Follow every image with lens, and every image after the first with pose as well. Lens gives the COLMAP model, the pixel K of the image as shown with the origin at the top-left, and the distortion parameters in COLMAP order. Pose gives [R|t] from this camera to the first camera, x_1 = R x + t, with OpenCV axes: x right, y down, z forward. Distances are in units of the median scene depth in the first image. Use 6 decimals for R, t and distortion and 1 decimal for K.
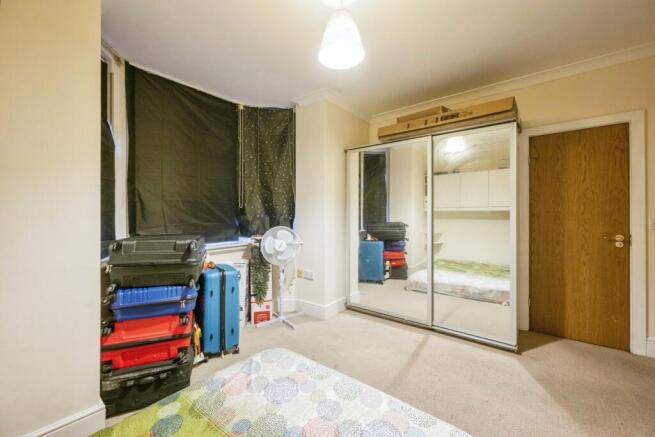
lens RADIAL K [[248.4, 0, 330.8], [0, 248.4, 215.9], [0, 0, 1]] dist [-0.000825, -0.000160]
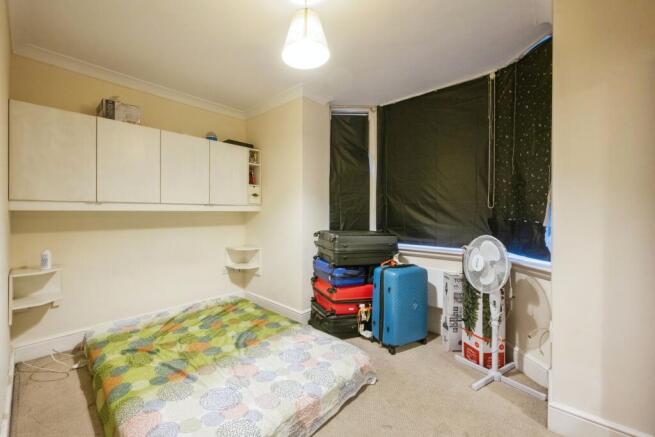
lens RADIAL K [[267.4, 0, 306.9], [0, 267.4, 215.7], [0, 0, 1]] dist [-0.002279, -0.000225]
pose [[-0.063161, 0.006862, -0.997980, 0.674028], [-0.013111, 0.999884, 0.007705, -0.011407], [0.997917, 0.013572, -0.063064, 0.669620]]
